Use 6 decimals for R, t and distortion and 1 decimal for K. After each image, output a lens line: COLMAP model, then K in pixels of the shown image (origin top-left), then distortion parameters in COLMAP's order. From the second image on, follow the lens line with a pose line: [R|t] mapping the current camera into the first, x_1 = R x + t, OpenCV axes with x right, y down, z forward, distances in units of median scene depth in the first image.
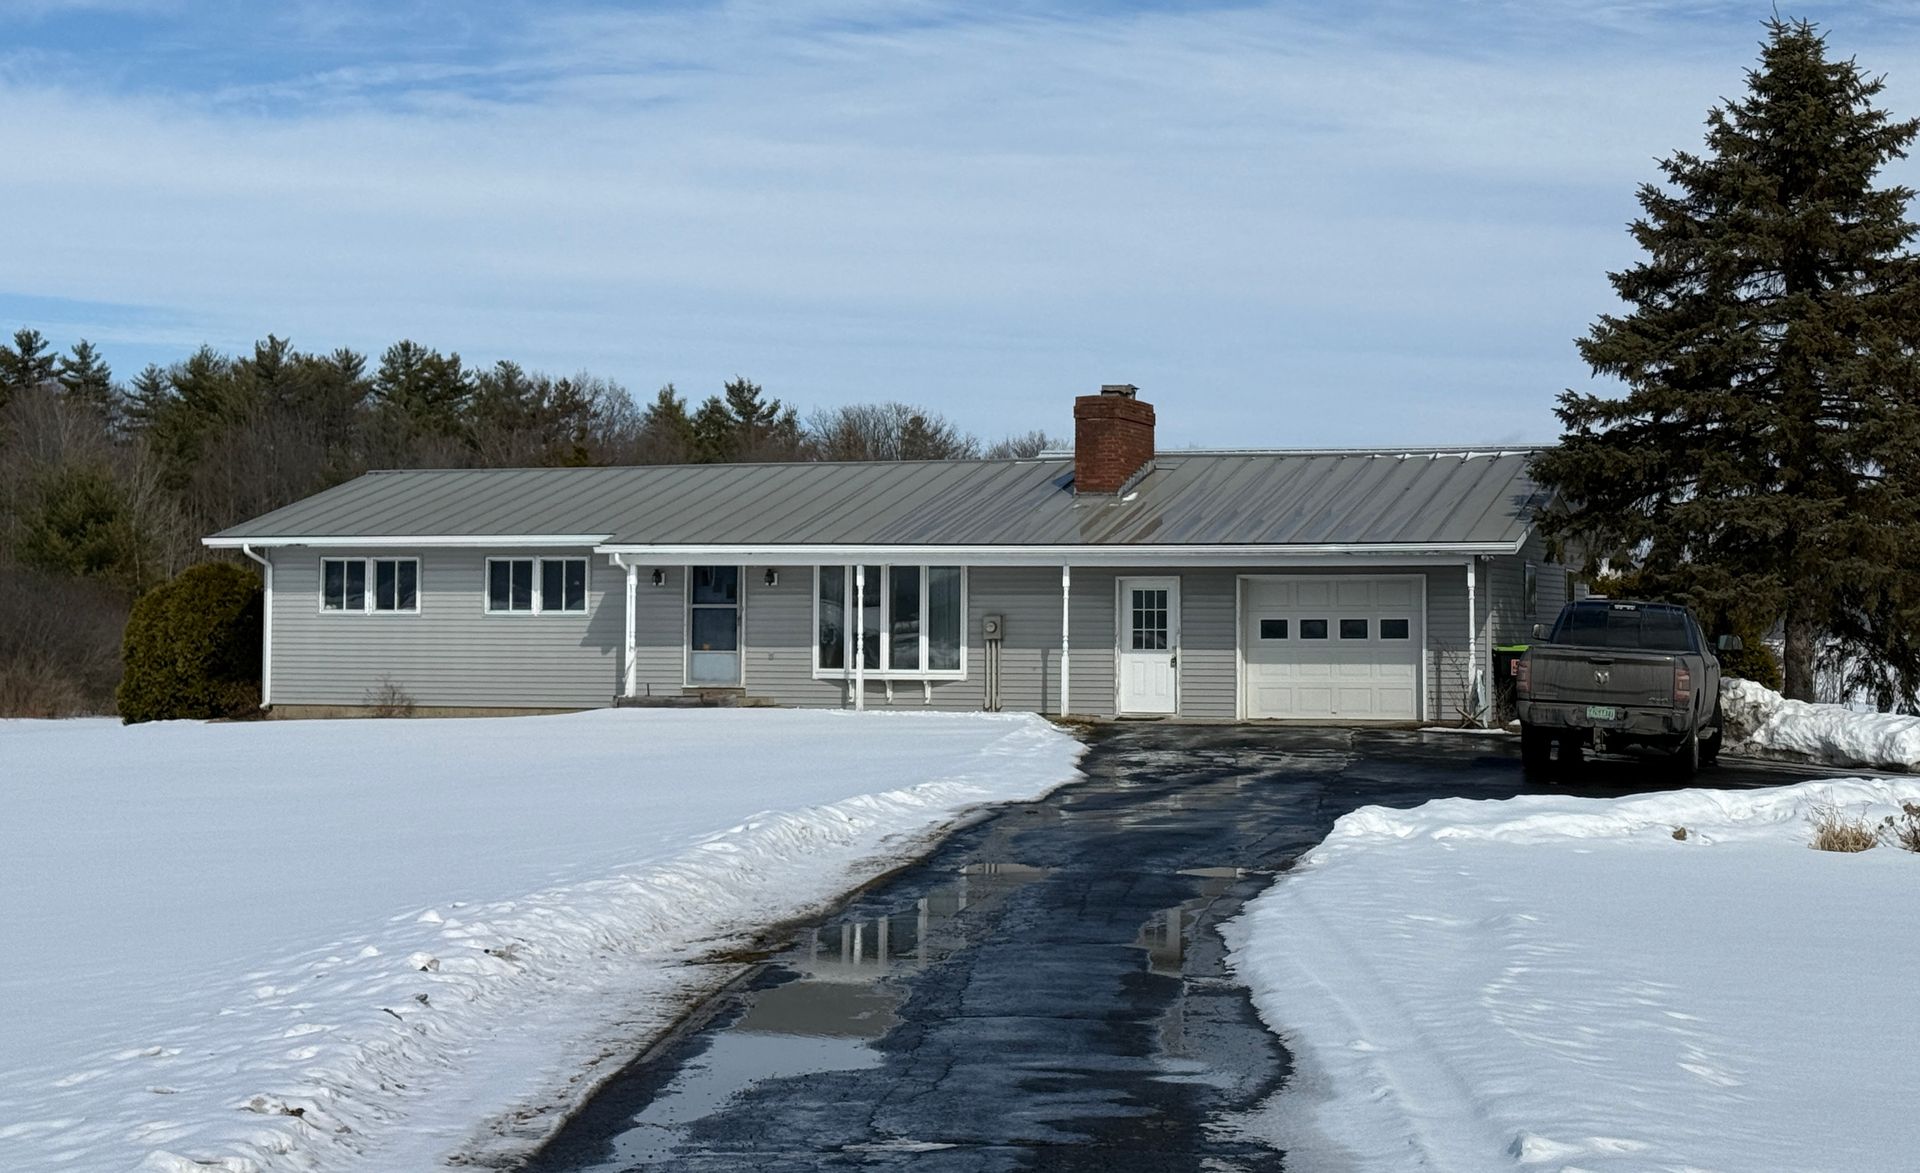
lens RADIAL K [[3428.8, 0, 1180.3], [0, 3428.8, 613.0], [0, 0, 1]] dist [0.138600, -0.066531]
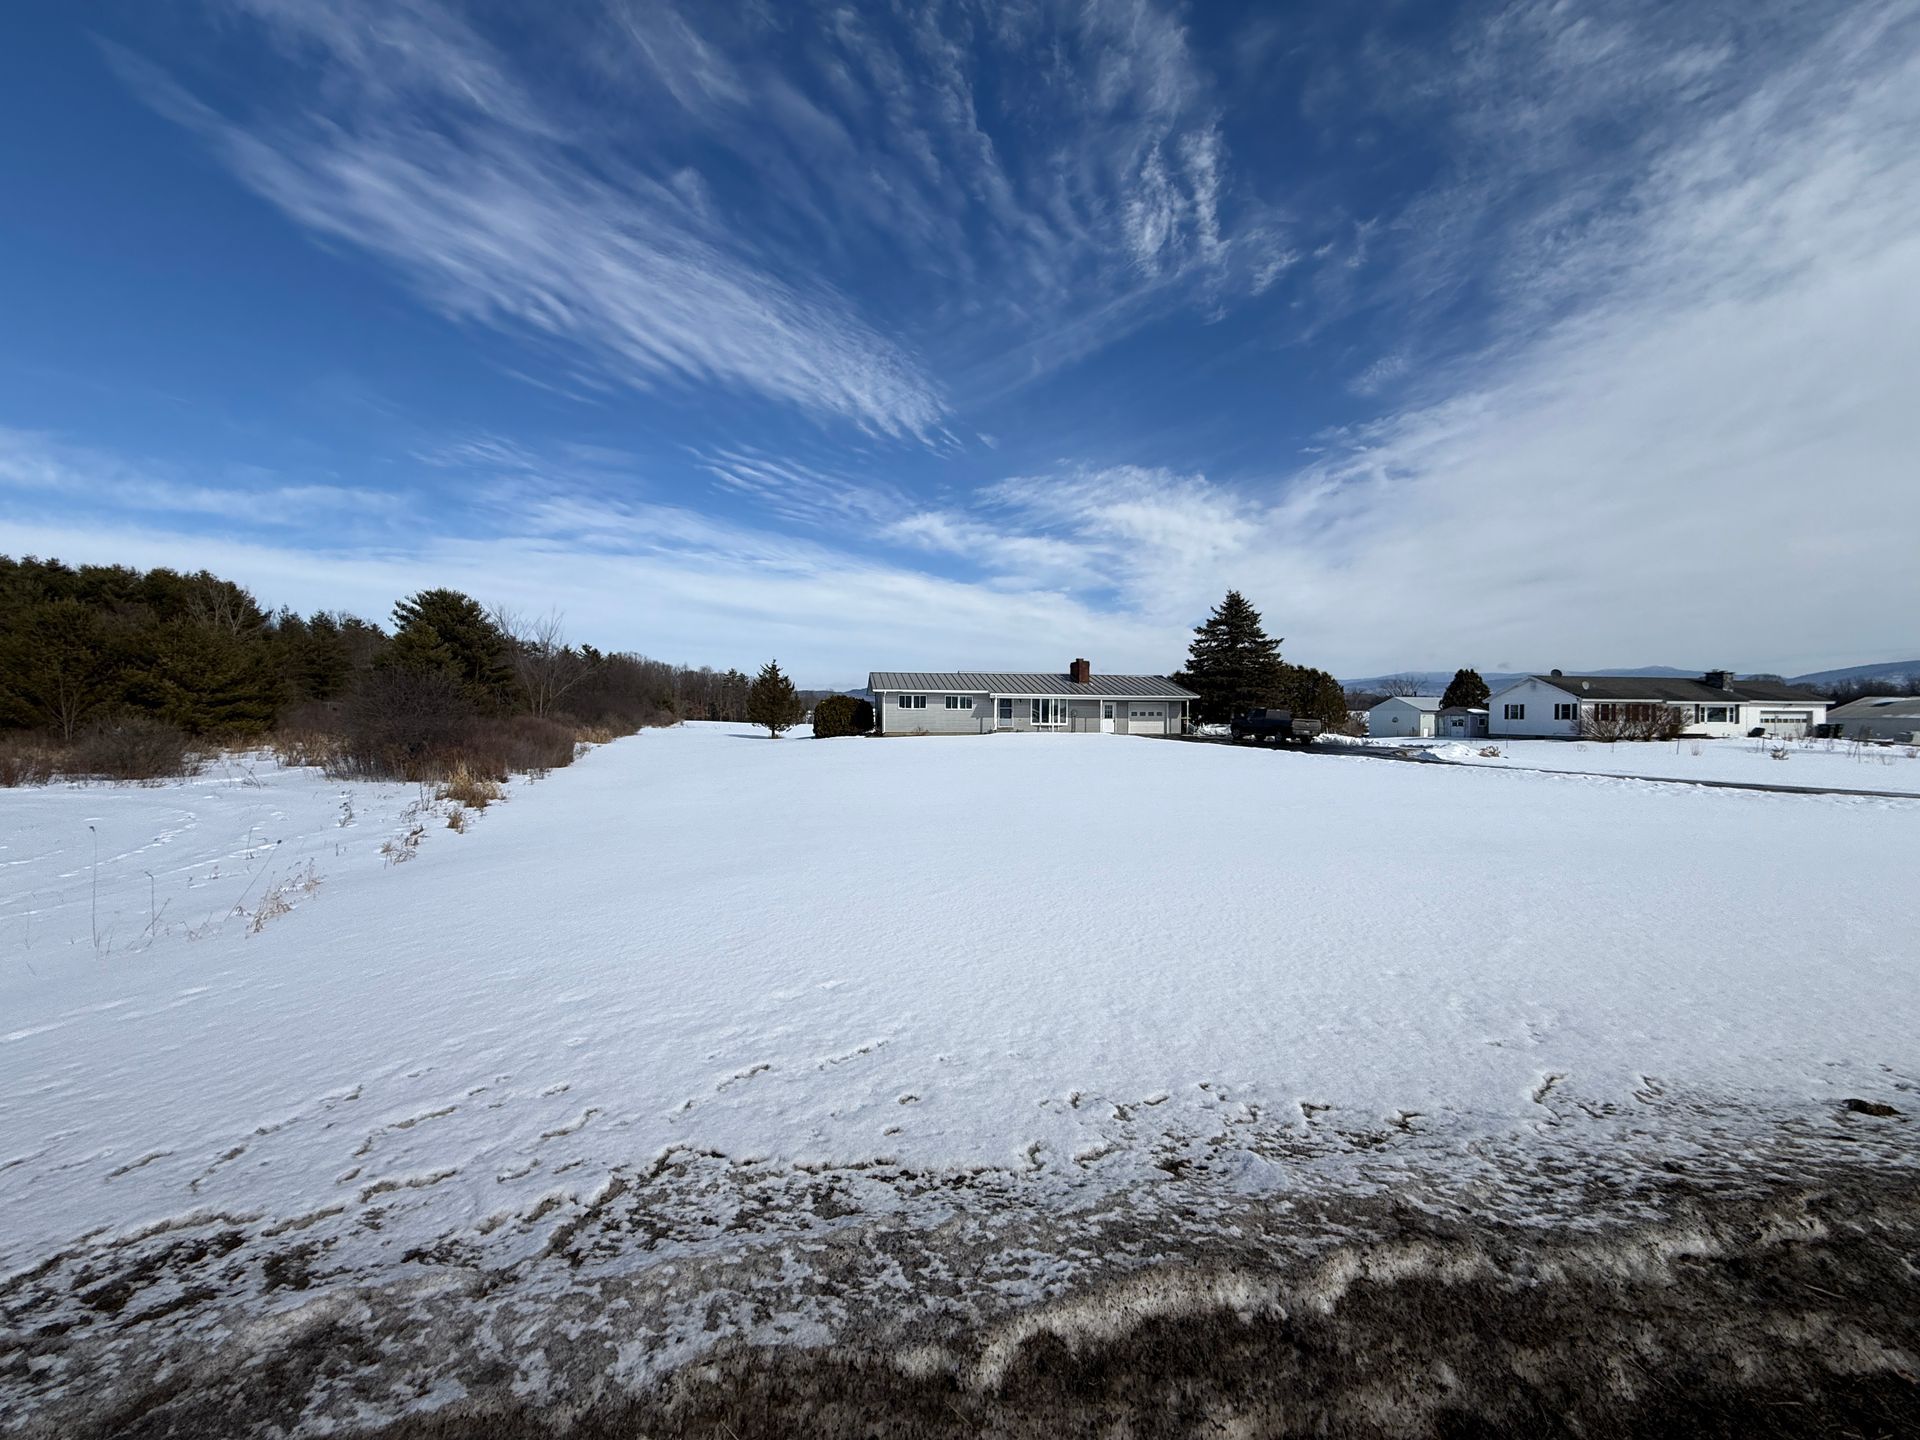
lens RADIAL K [[763.8, 0, 960.0], [0, 763.8, 720.0], [0, 0, 1]] dist [-0.000062, -0.000427]
pose [[0.859126, -0.002342, 0.511758, -0.642487], [-0.006208, 0.999868, 0.014998, -0.001044], [-0.511726, -0.016062, 0.858999, 0.220297]]
